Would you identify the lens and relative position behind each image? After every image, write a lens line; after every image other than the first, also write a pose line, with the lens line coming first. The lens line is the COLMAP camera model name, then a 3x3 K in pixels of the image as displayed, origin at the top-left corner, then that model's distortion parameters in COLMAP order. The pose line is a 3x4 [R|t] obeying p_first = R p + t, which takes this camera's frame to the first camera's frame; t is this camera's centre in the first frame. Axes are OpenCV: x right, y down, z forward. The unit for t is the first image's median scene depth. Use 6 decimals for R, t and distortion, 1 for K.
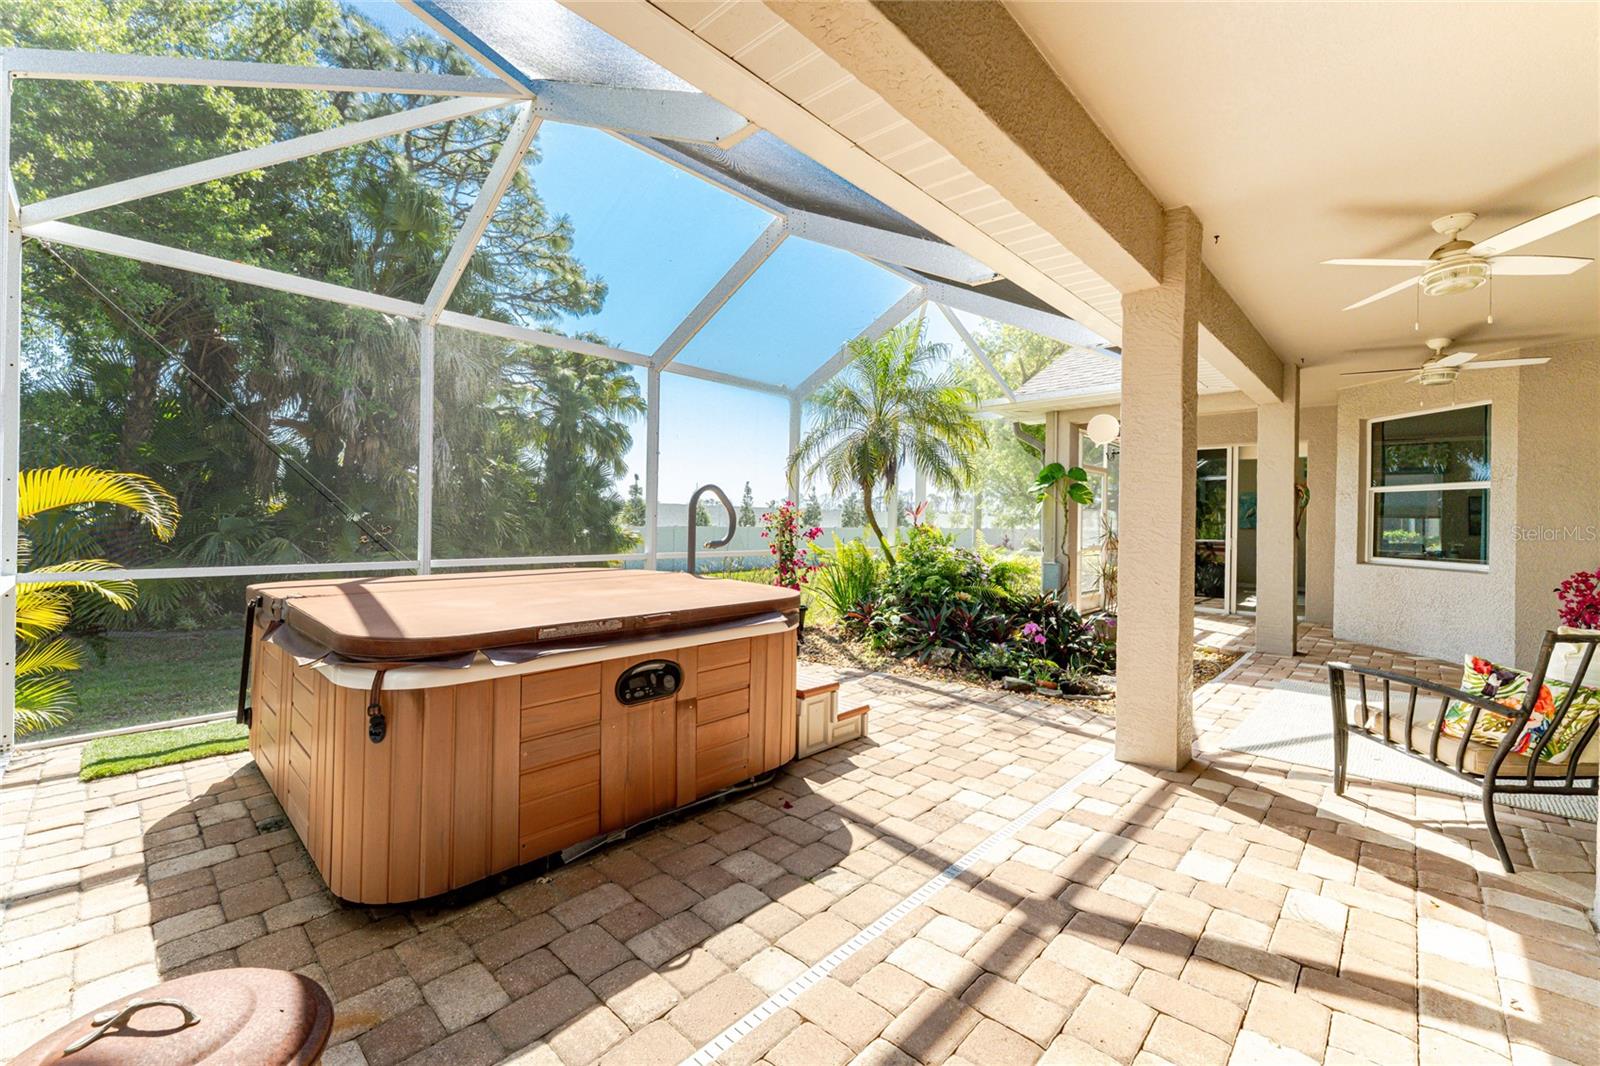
lens RADIAL K [[655.3, 0, 805.8], [0, 655.3, 511.6], [0, 0, 1]] dist [-0.000756, 0.000161]
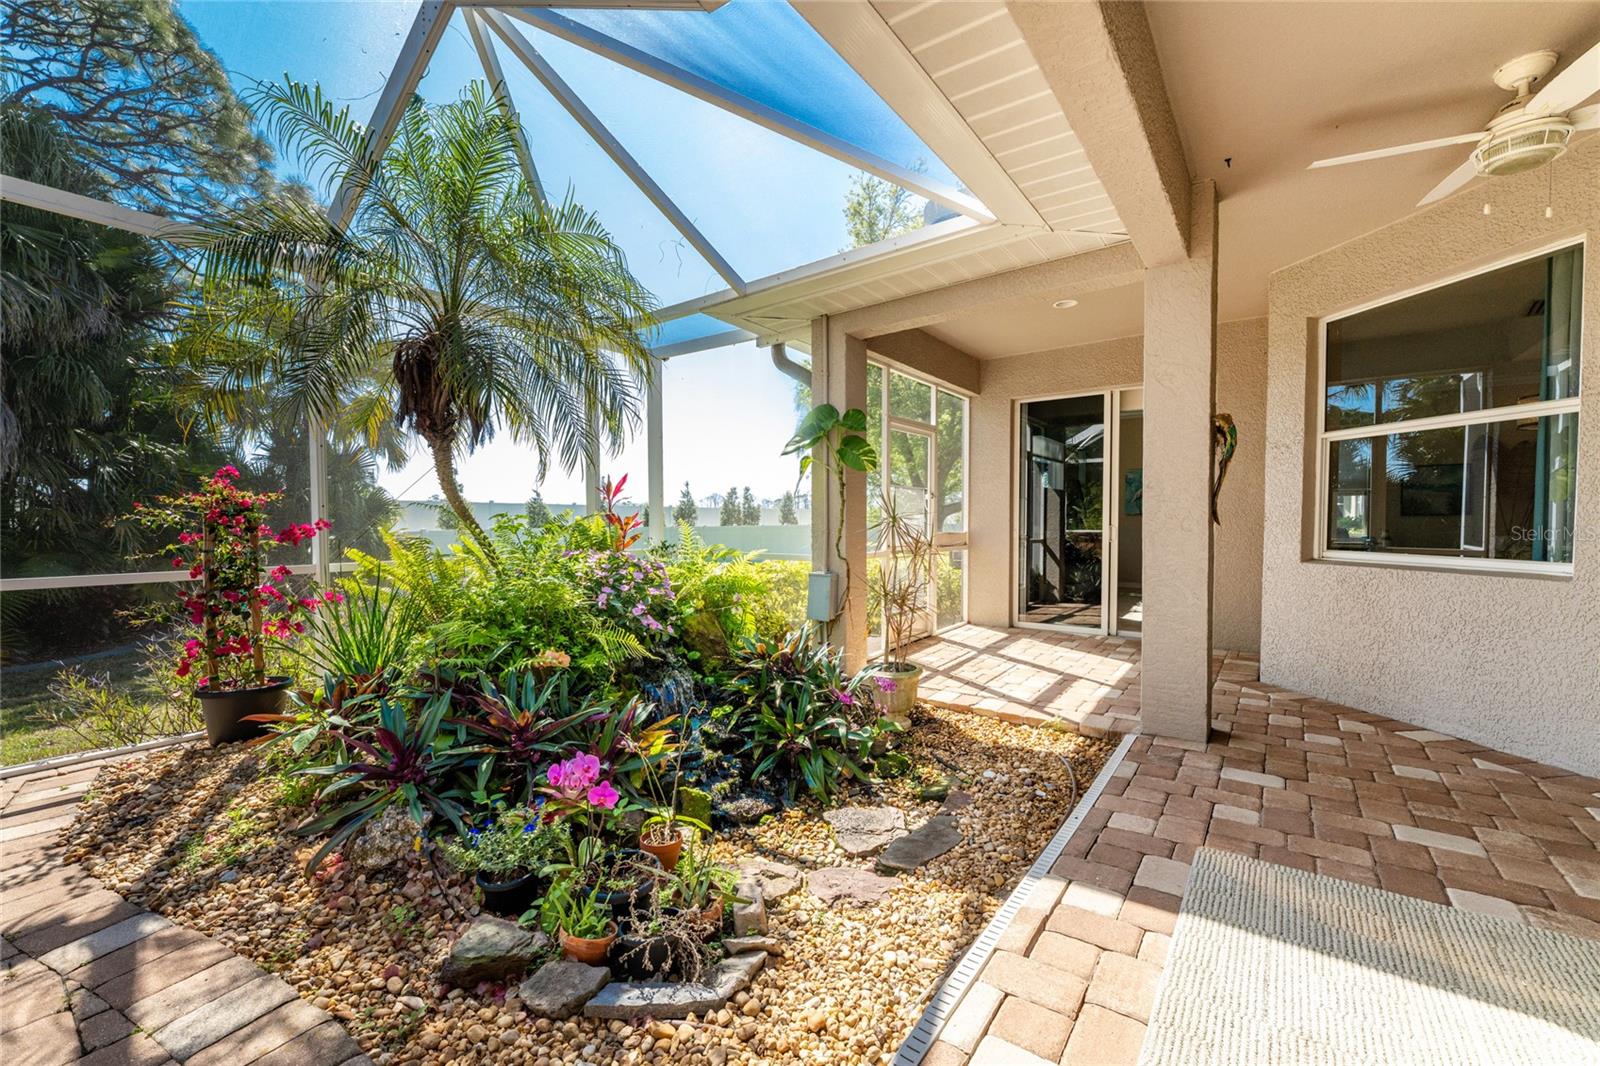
lens RADIAL K [[651.7, 0, 794.6], [0, 651.7, 533.5], [0, 0, 1]] dist [0.000437, 0.000113]
pose [[0.994176, -0.023224, 0.105239, 0.533062], [0.019602, 0.999184, 0.035326, 0.039199], [-0.105974, -0.033057, 0.993819, 0.763370]]
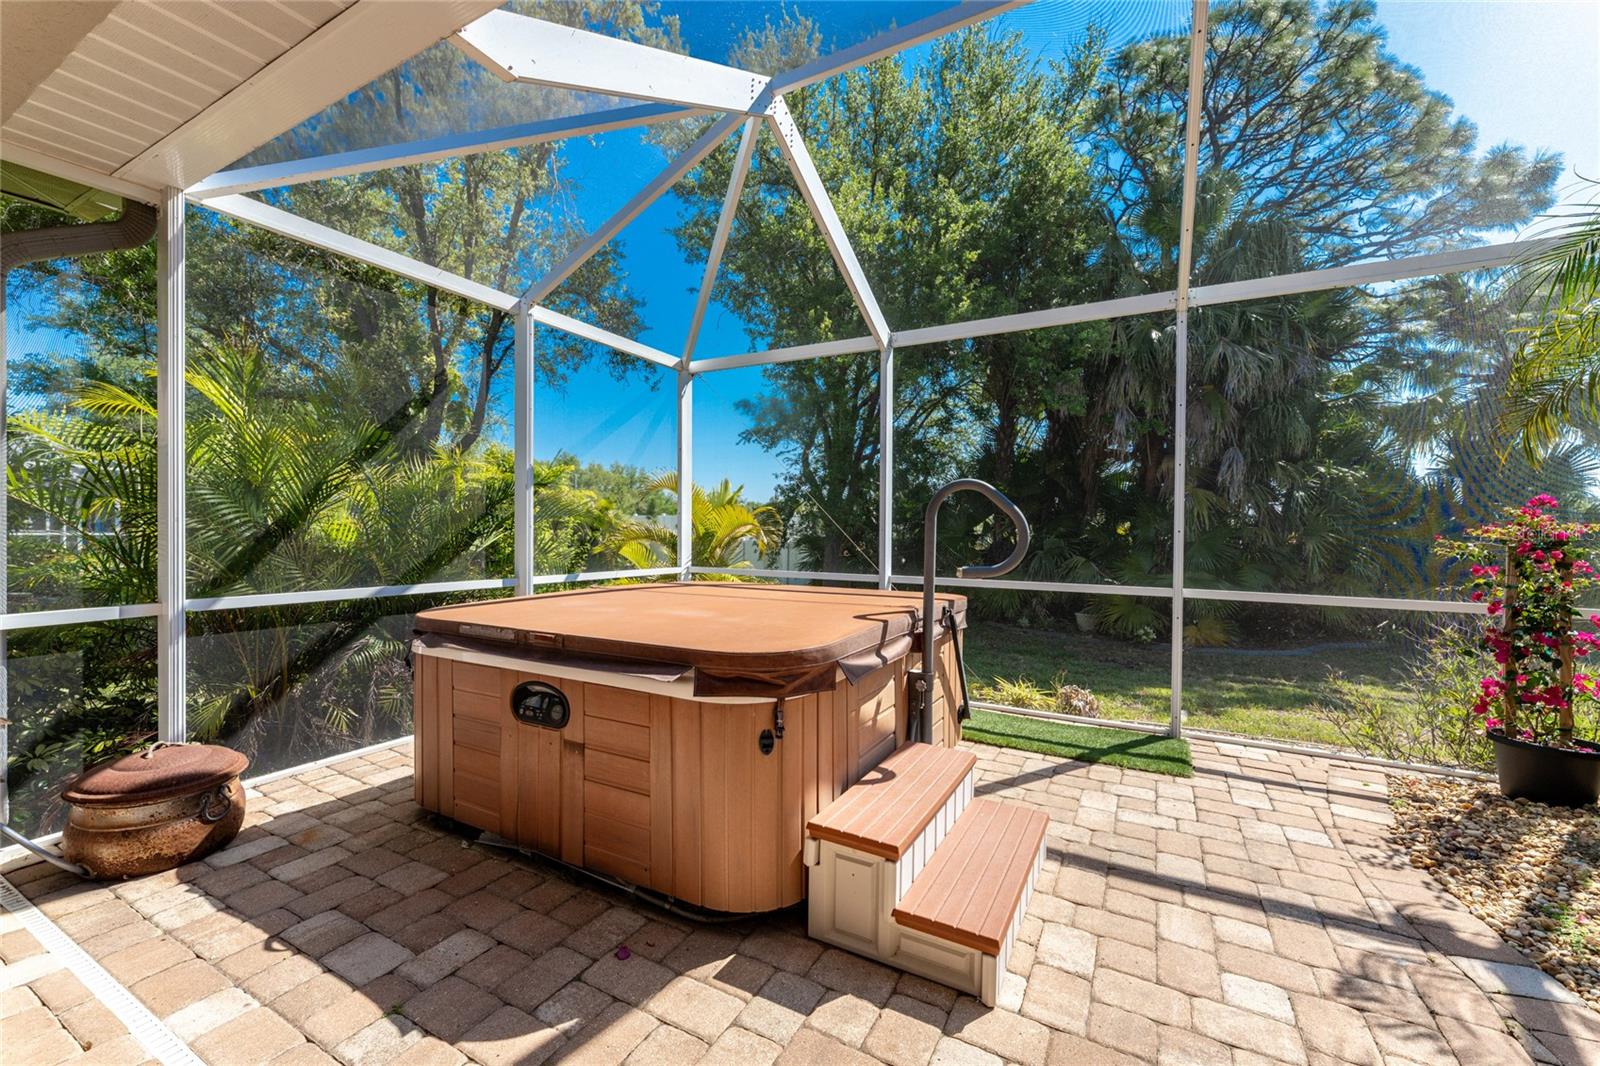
lens RADIAL K [[651.7, 0, 794.6], [0, 651.7, 533.5], [0, 0, 1]] dist [0.000437, 0.000113]
pose [[0.237777, -0.009084, -0.971277, 0.432683], [0.004708, 0.999955, -0.008200, 0.015810], [0.971308, -0.002623, 0.237809, 0.657659]]
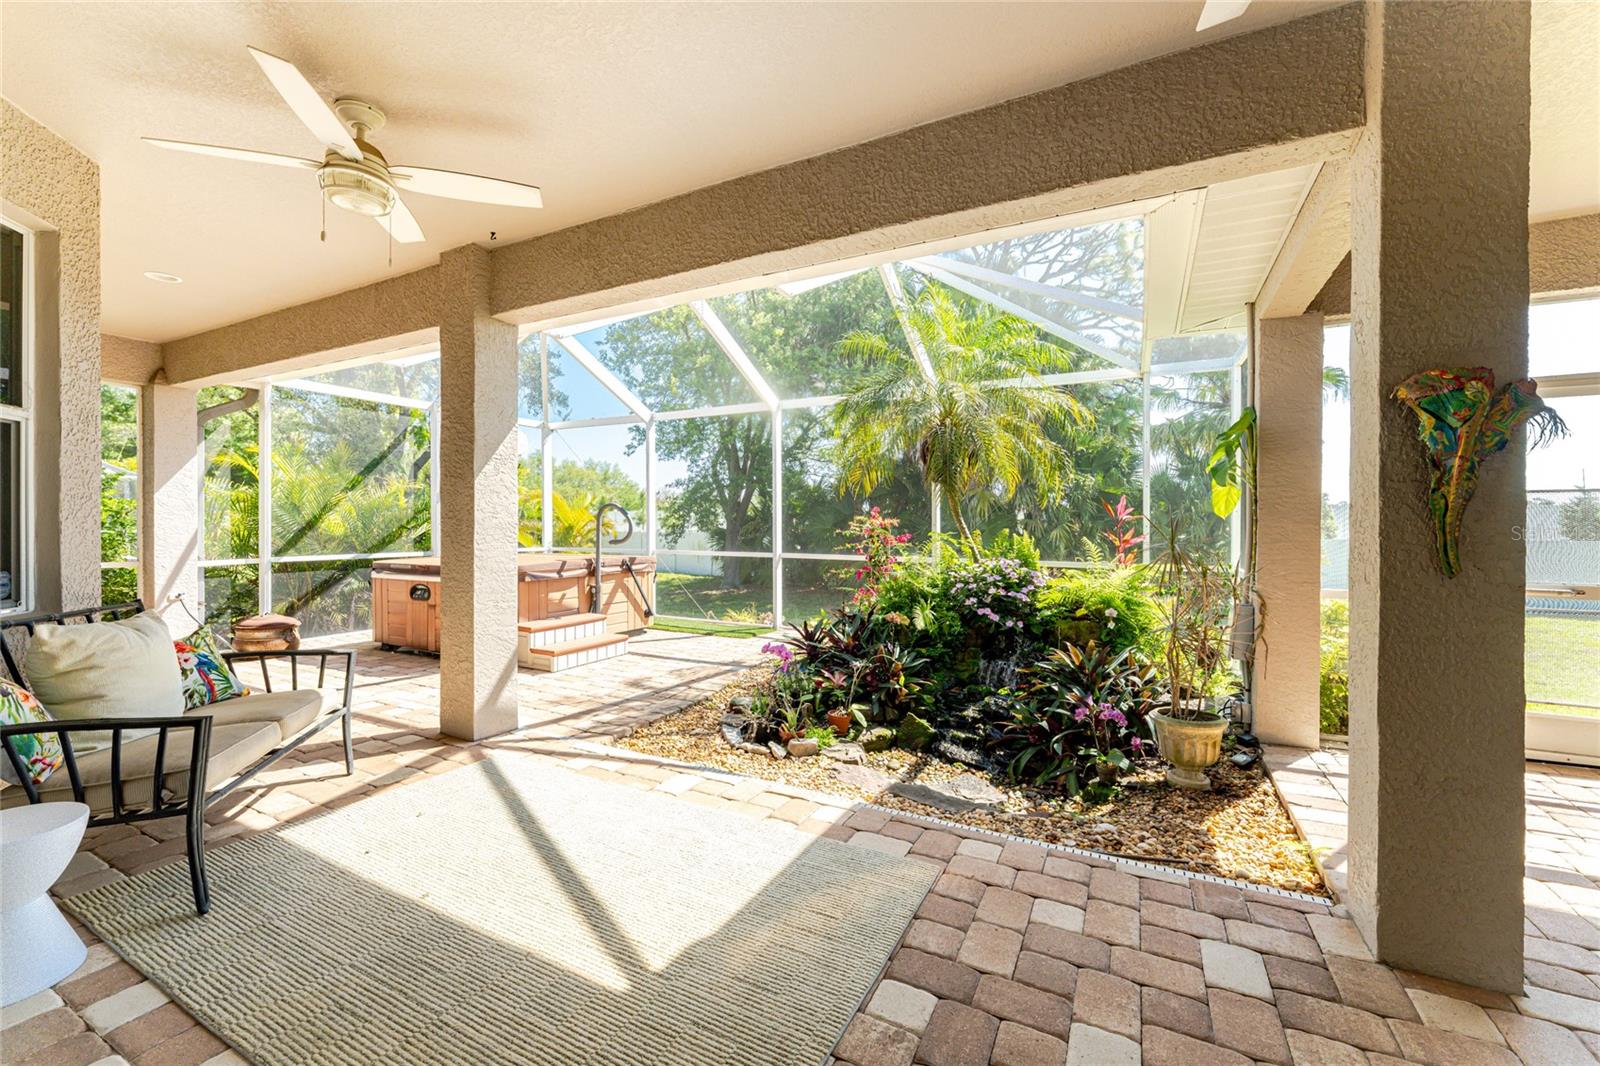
lens RADIAL K [[642.8, 0, 796.2], [0, 642.8, 520.2], [0, 0, 1]] dist [-0.001142, -0.000122]
pose [[0.272324, -0.020948, -0.961978, 1.403017], [0.013431, 0.999748, -0.017968, 0.031863], [0.962112, -0.008027, 0.272536, 0.980874]]
